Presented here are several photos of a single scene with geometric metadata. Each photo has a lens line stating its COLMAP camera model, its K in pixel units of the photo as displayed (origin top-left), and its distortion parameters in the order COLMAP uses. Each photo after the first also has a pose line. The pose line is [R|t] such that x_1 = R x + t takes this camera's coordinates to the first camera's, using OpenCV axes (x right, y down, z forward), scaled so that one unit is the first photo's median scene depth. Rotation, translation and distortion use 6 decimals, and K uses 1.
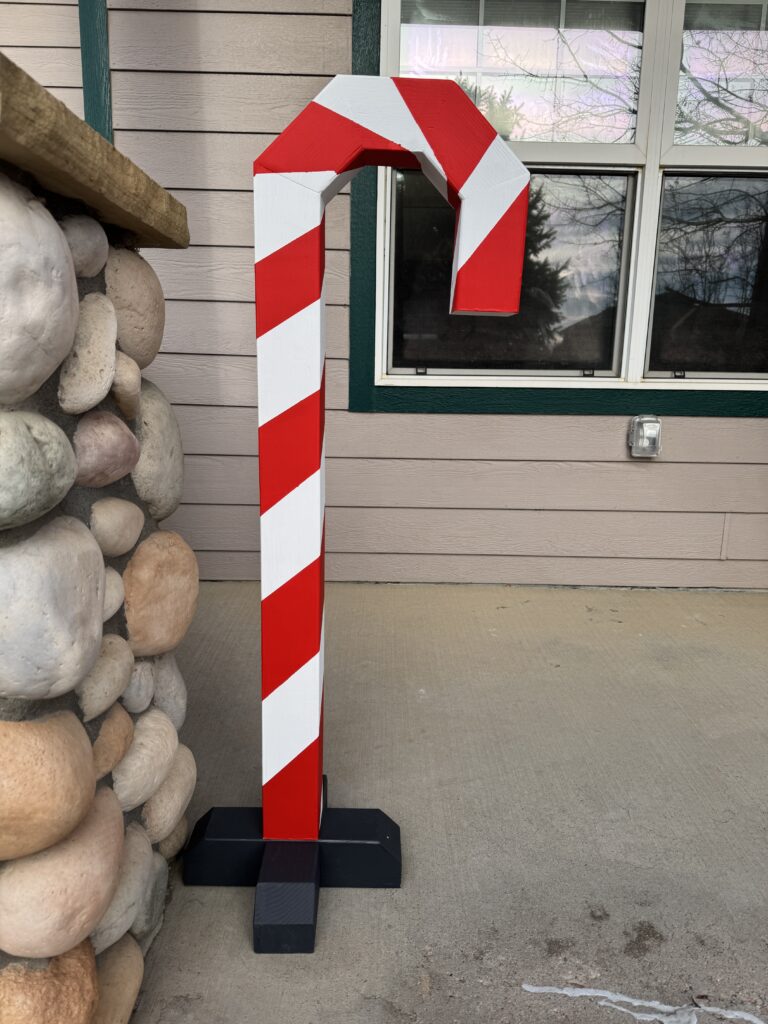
lens RADIAL K [[590.7, 0, 289.2], [0, 590.7, 494.5], [0, 0, 1]] dist [0.043303, -0.035487]
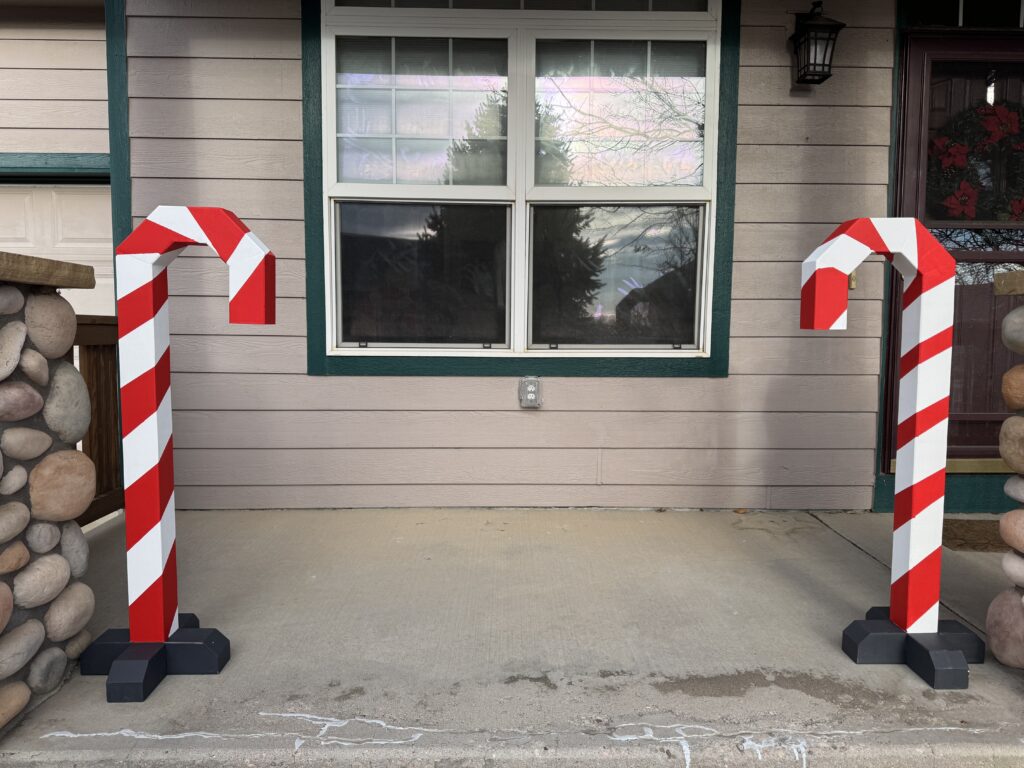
lens RADIAL K [[705.5, 0, 536.6], [0, 705.5, 381.6], [0, 0, 1]] dist [0.062968, -0.069235]
pose [[0.999803, -0.011672, 0.016074, 1.032910], [0.013486, 0.992949, -0.117776, 0.119723], [-0.014586, 0.117969, 0.992910, -1.022484]]
